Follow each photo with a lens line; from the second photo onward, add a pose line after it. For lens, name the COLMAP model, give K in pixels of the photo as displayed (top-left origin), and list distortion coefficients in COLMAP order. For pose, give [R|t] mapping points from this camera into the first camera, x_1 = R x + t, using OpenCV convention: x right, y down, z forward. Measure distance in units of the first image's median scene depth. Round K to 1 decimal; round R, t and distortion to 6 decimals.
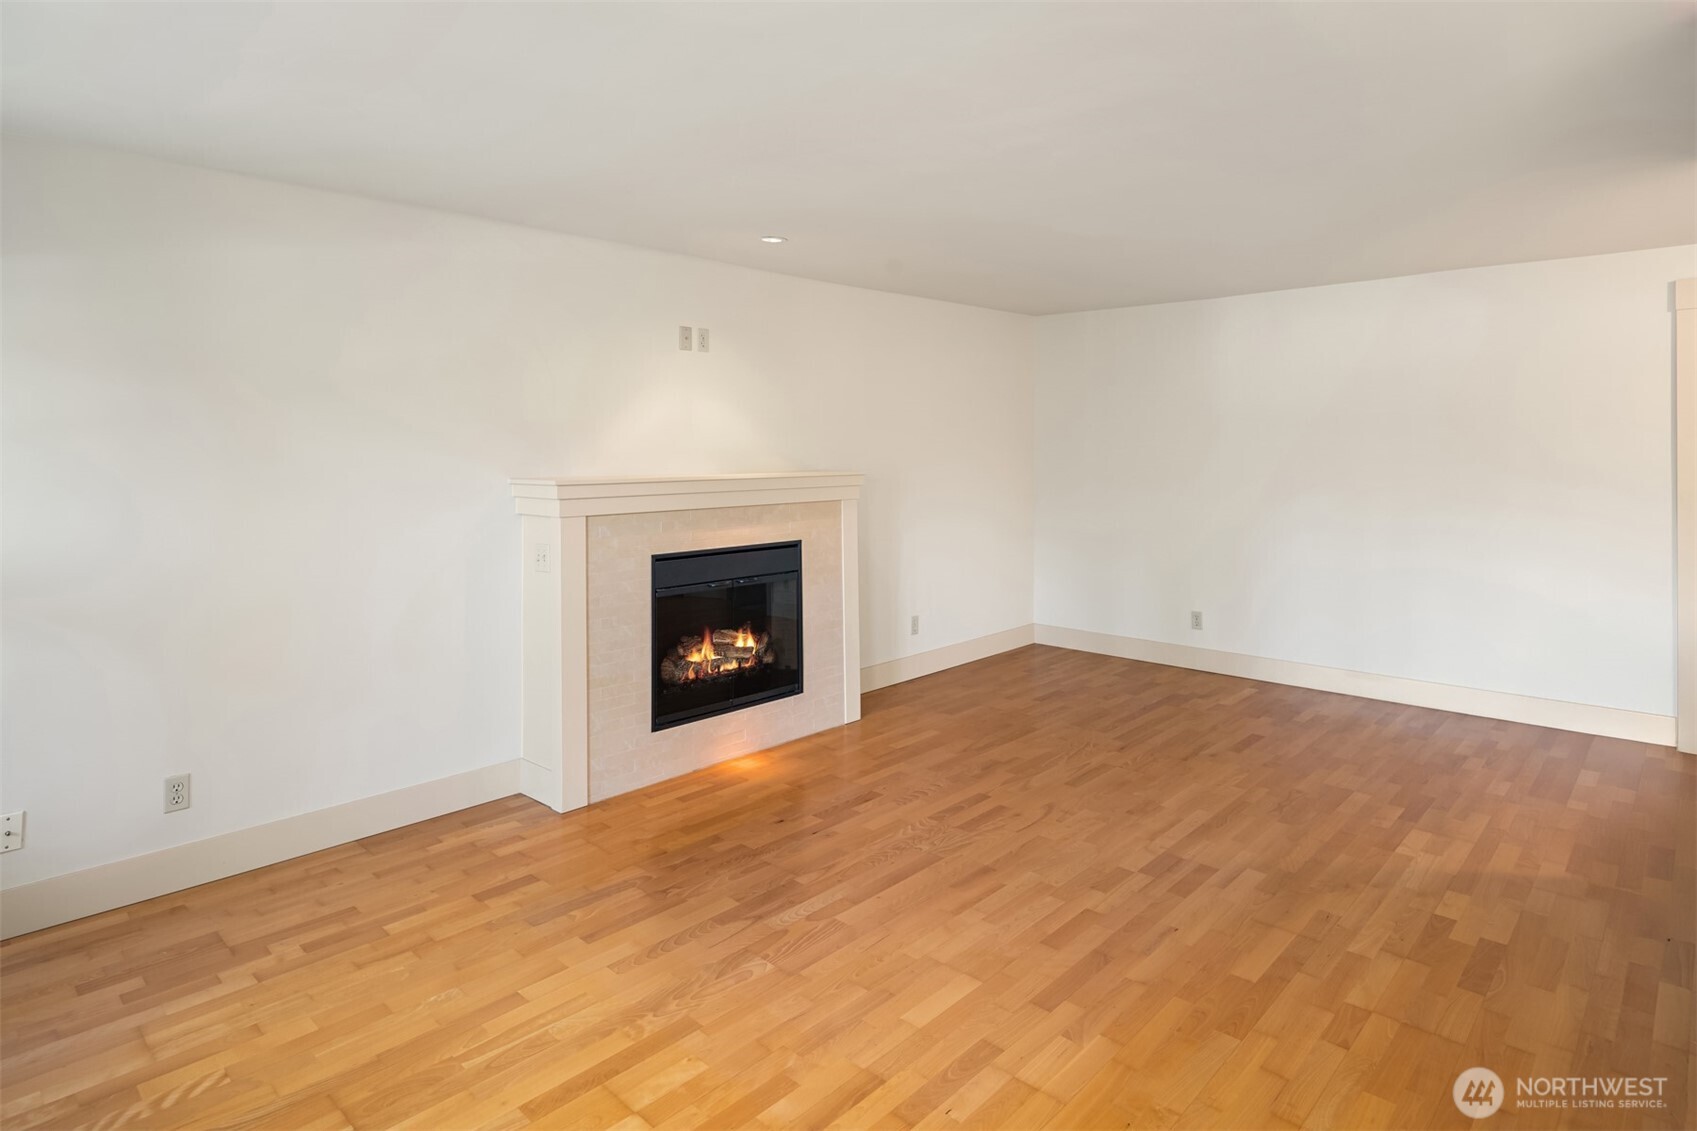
lens RADIAL K [[924.0, 0, 805.9], [0, 924.0, 459.1], [0, 0, 1]] dist [-0.000873, -0.001037]
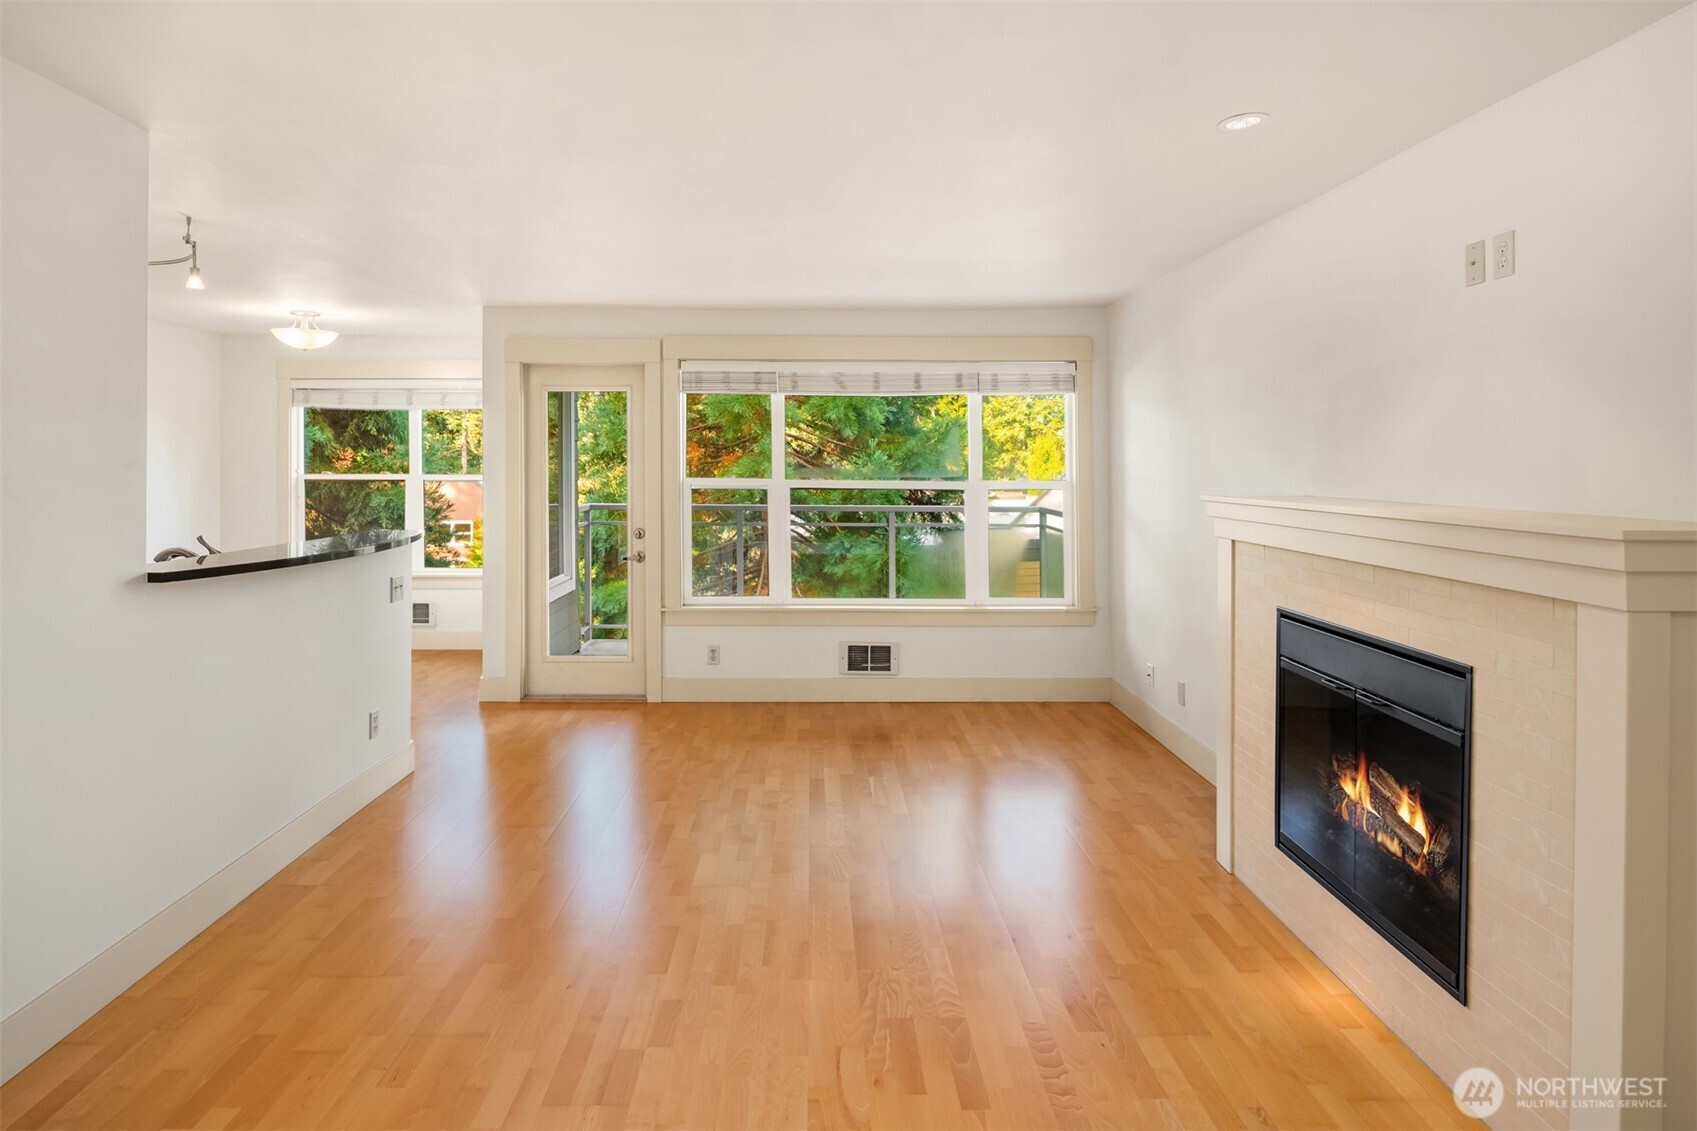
lens RADIAL K [[941.7, 0, 822.3], [0, 941.7, 430.1], [0, 0, 1]] dist [-0.004060, -0.002058]
pose [[-0.694108, -0.020377, -0.719583, 0.747840], [-0.001213, 0.999631, -0.027136, -0.011700], [0.719870, -0.017962, -0.693876, 1.515248]]
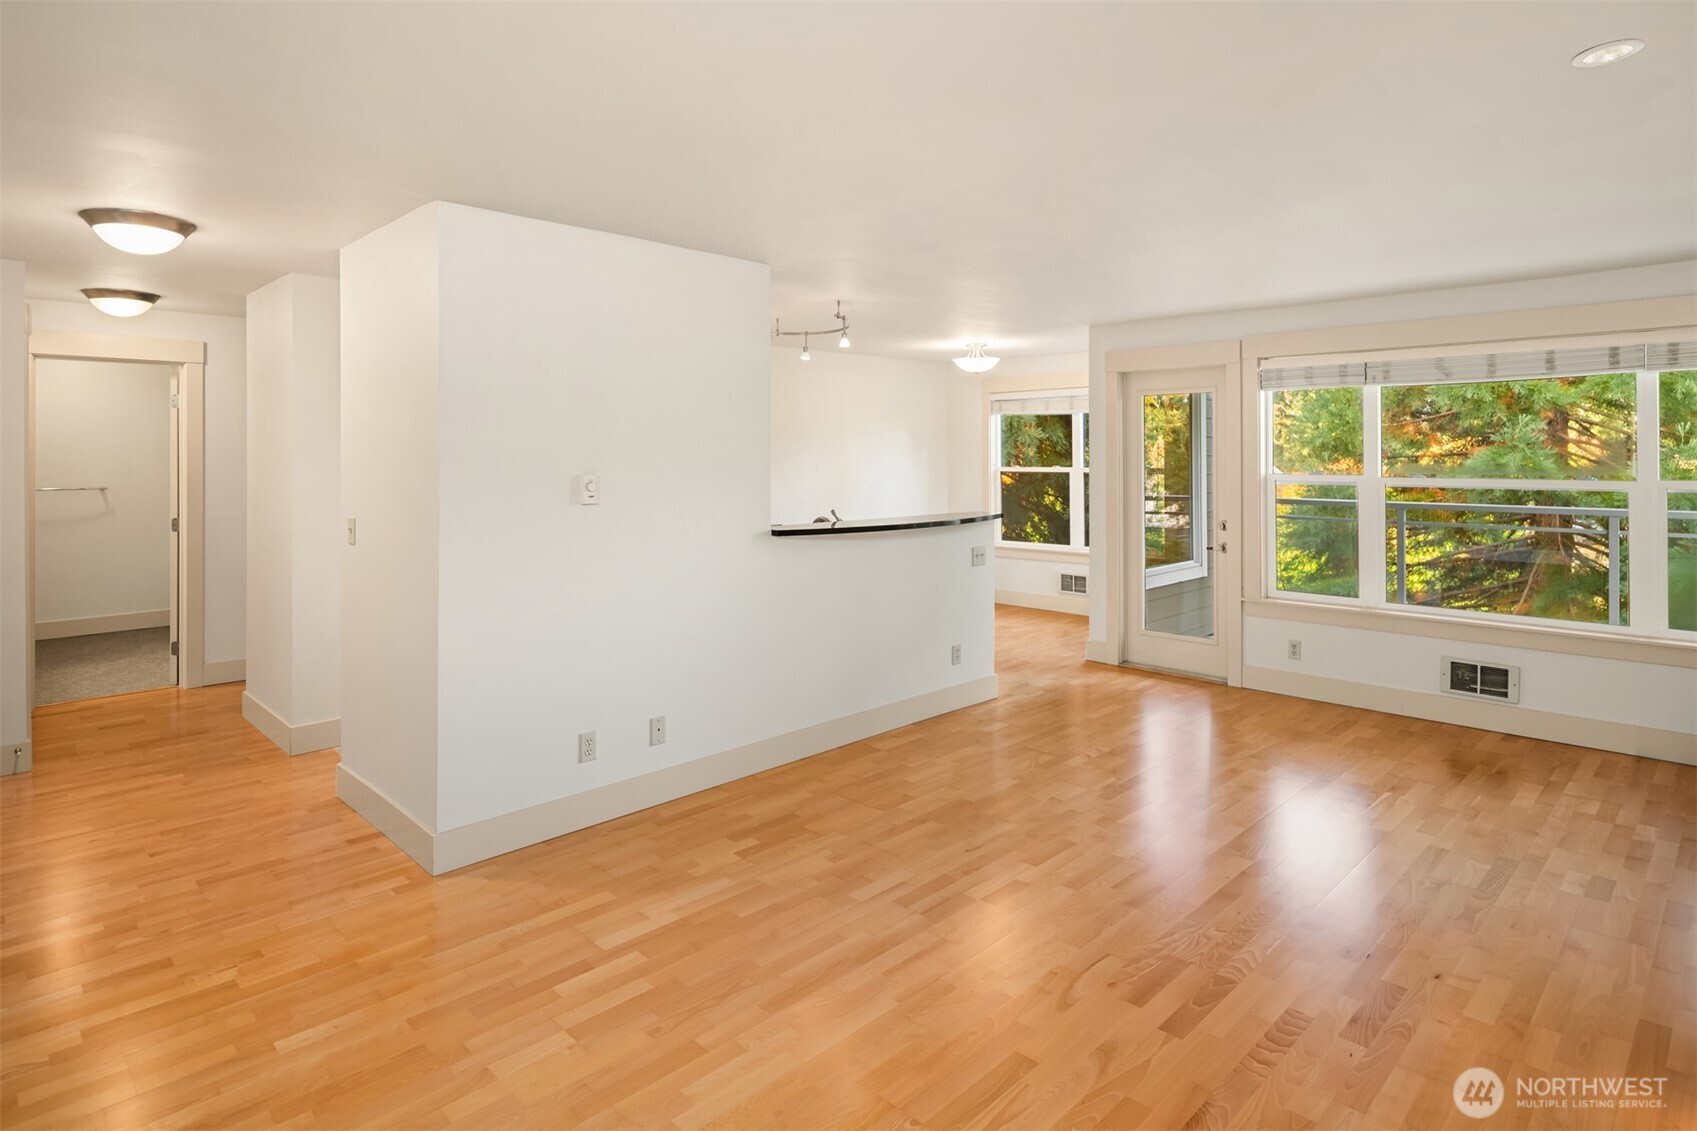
lens RADIAL K [[908.4, 0, 853.1], [0, 908.4, 405.7], [0, 0, 1]] dist [-0.002672, -0.001202]
pose [[-0.999865, 0.009482, -0.013404, 0.466319], [0.010128, 0.998750, -0.048943, -0.022126], [0.012924, -0.049072, -0.998712, 1.851673]]
